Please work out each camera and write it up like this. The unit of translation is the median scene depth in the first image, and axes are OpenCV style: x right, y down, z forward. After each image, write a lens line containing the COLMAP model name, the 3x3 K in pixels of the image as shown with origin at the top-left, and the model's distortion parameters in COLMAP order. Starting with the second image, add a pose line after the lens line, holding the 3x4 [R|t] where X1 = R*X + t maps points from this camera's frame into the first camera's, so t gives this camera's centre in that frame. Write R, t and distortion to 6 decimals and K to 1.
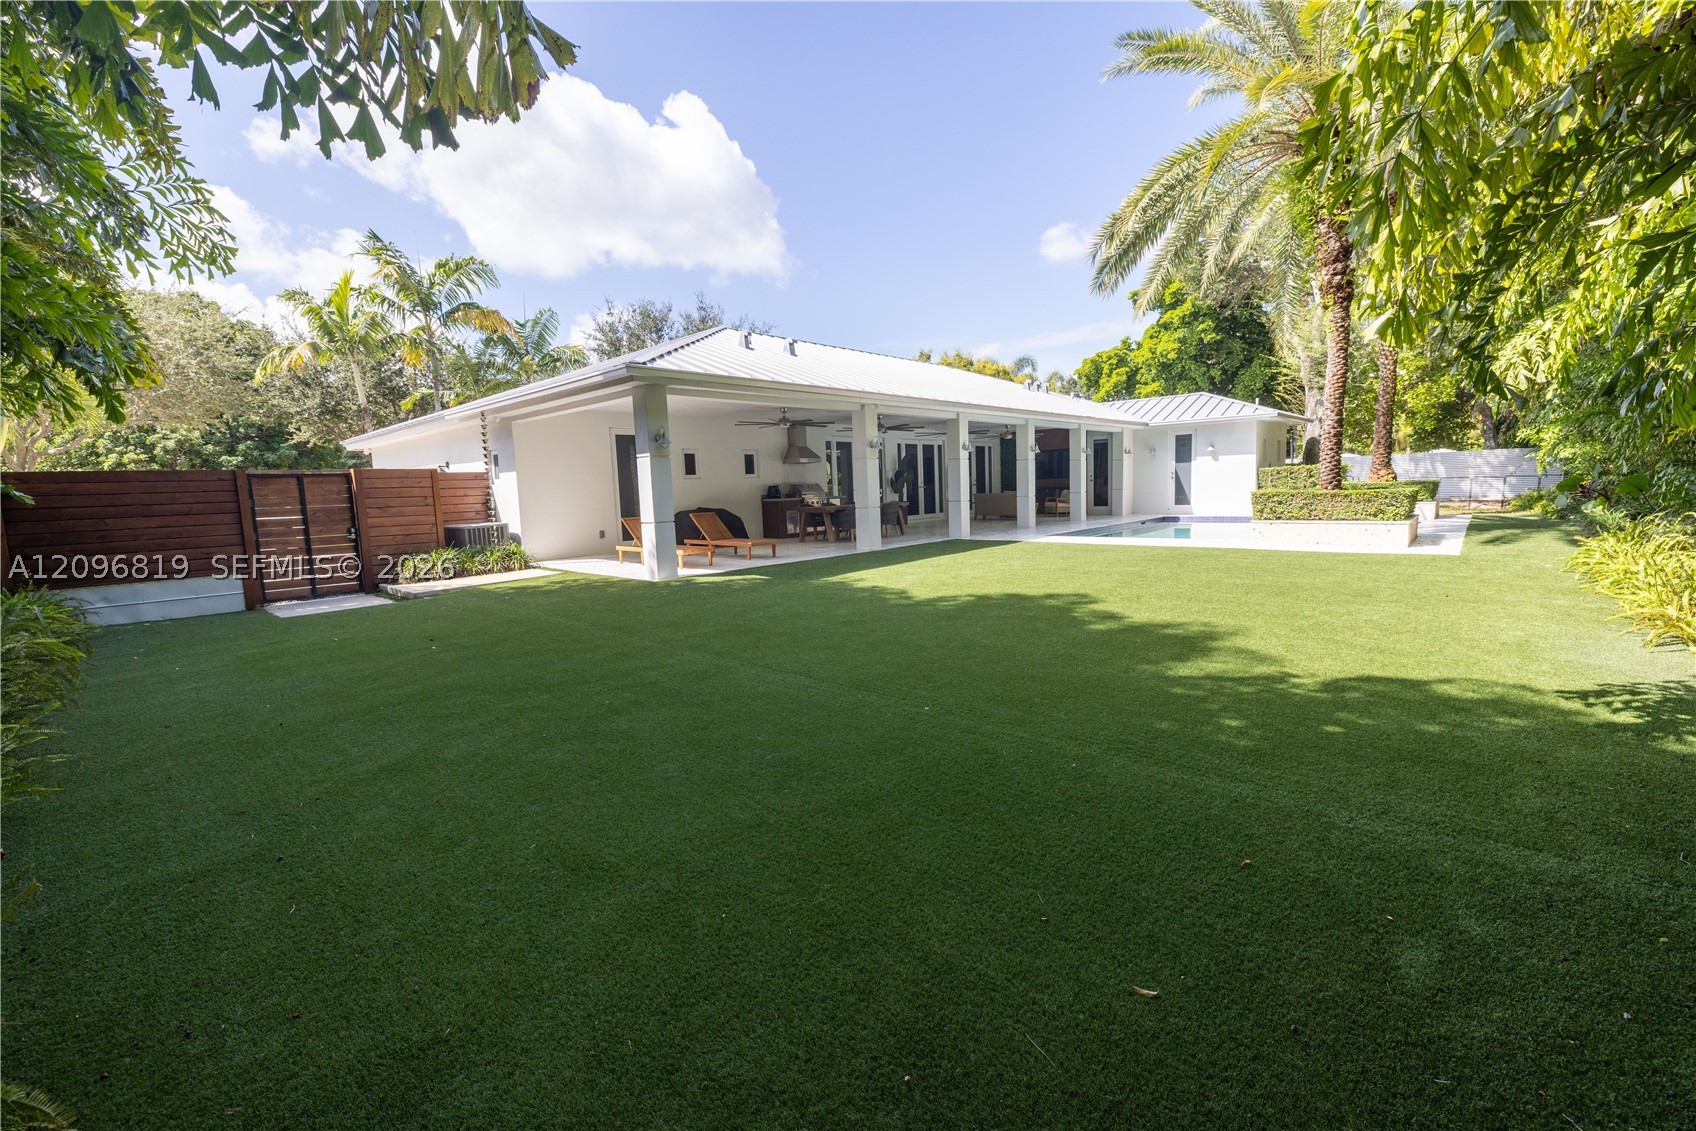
lens RADIAL K [[722.9, 0, 848.0], [0, 722.9, 565.5], [0, 0, 1]] dist [-0.000049, -0.000067]
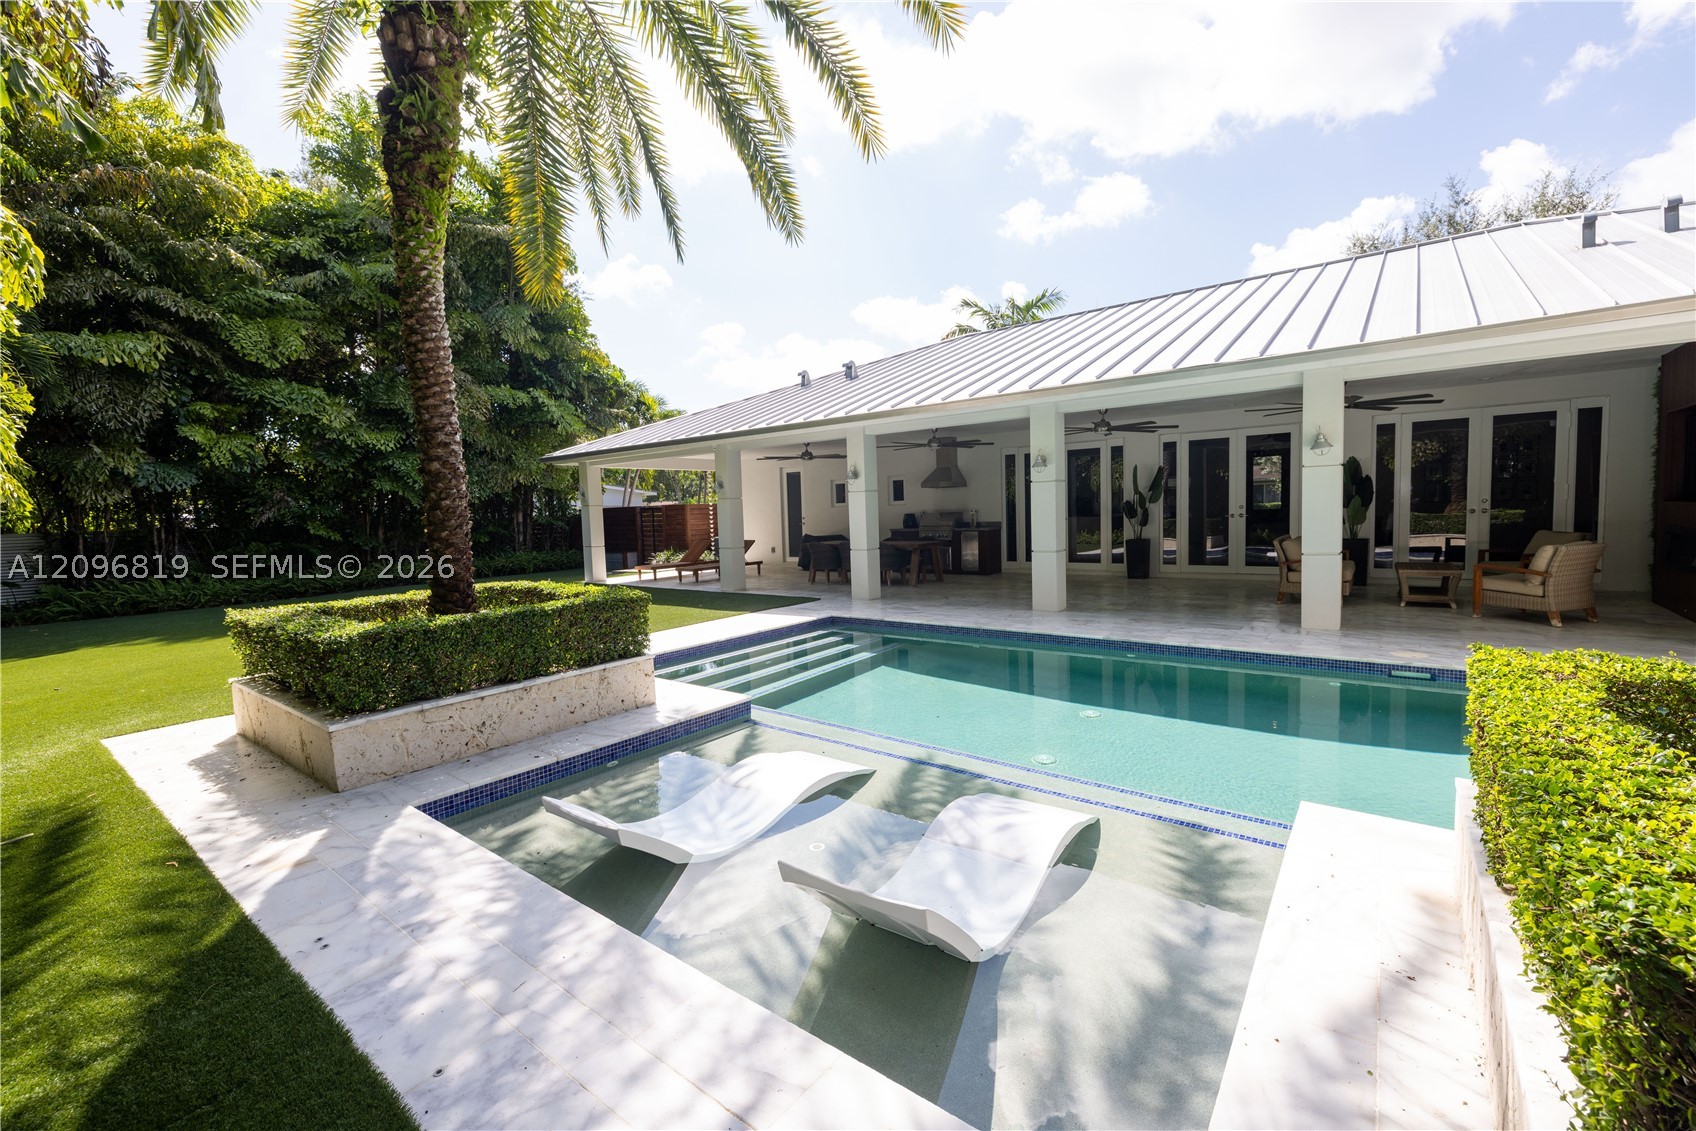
lens RADIAL K [[722.9, 0, 848.0], [0, 722.9, 565.5], [0, 0, 1]] dist [-0.000049, -0.000067]
pose [[0.161859, 0.085042, -0.983143, 0.768208], [-0.081740, 0.994011, 0.072525, -0.093676], [0.983423, 0.068623, 0.167841, 0.693685]]
